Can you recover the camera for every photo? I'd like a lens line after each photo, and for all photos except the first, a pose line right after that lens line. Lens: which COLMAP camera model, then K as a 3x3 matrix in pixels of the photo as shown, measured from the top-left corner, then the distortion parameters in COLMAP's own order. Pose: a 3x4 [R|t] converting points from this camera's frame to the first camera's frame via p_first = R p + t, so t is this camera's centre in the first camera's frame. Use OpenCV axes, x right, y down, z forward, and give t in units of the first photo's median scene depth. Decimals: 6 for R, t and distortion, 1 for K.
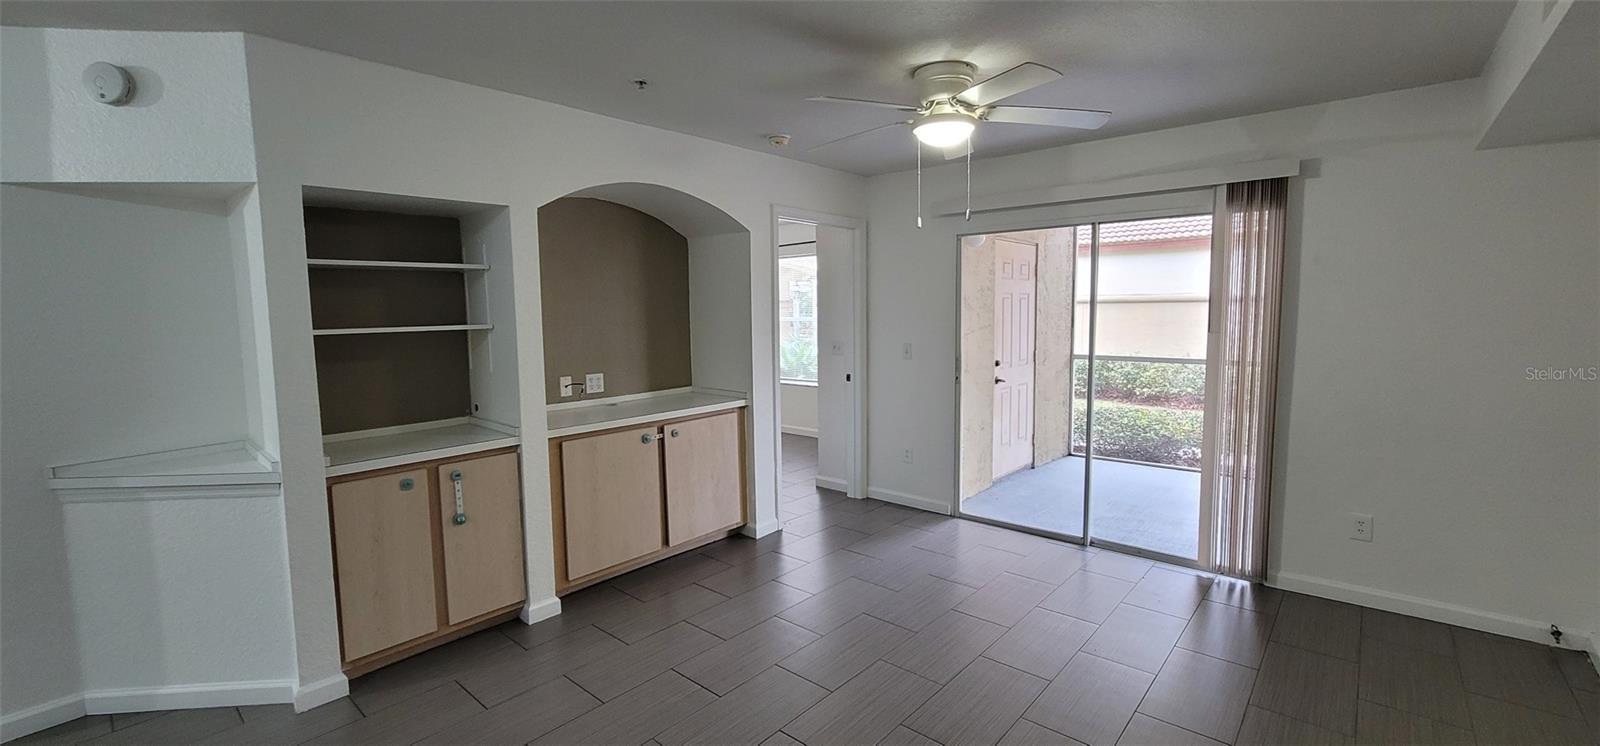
lens RADIAL K [[655.5, 0, 794.1], [0, 655.5, 367.3], [0, 0, 1]] dist [-0.004704, -0.000380]
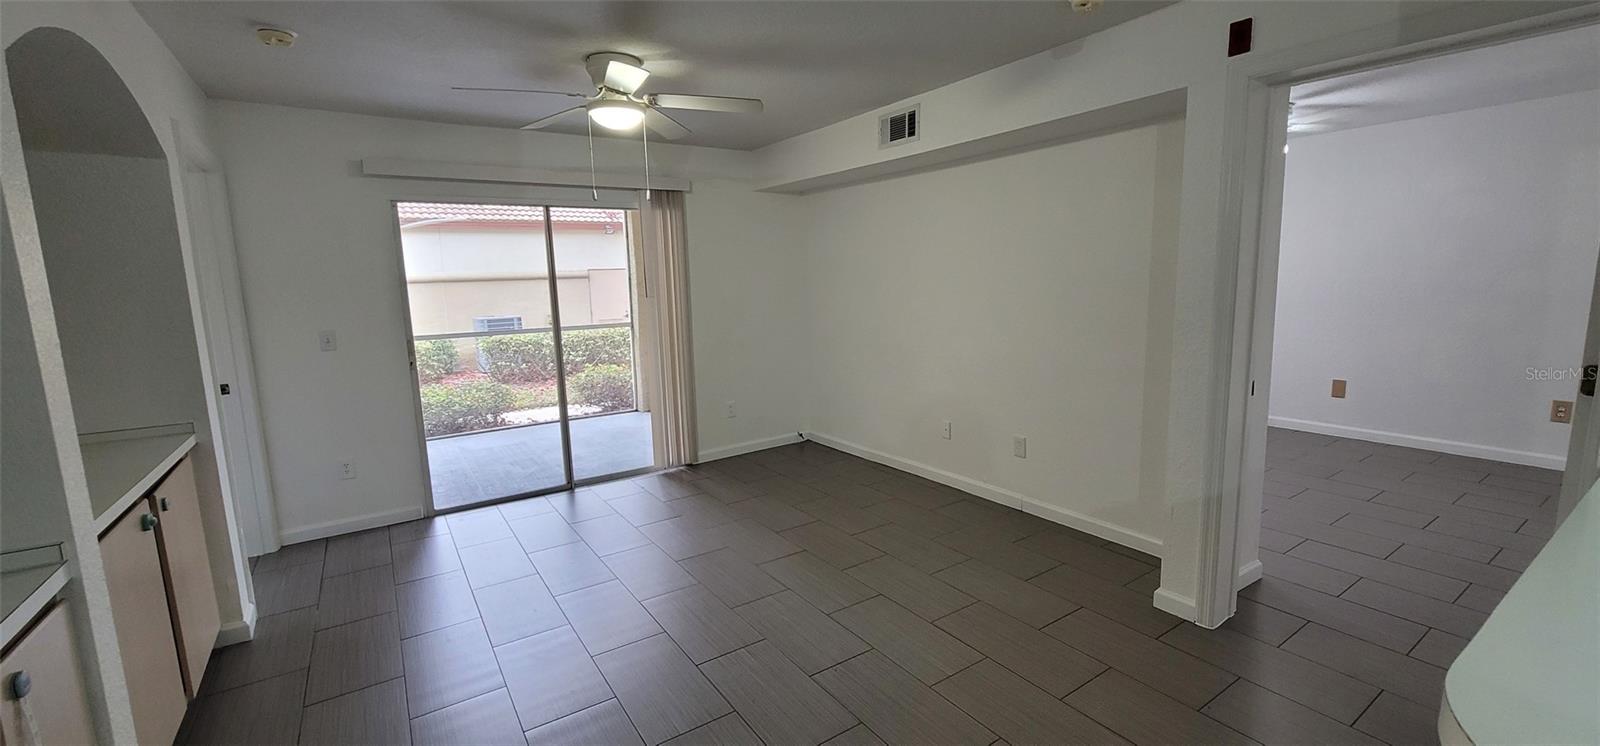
lens RADIAL K [[655.5, 0, 795.1], [0, 655.5, 372.8], [0, 0, 1]] dist [-0.004704, -0.000380]
pose [[0.259474, -0.137028, 0.955979, -0.503643], [0.115155, 0.987210, 0.110249, -0.010512], [-0.958860, 0.081478, 0.271935, 0.281846]]
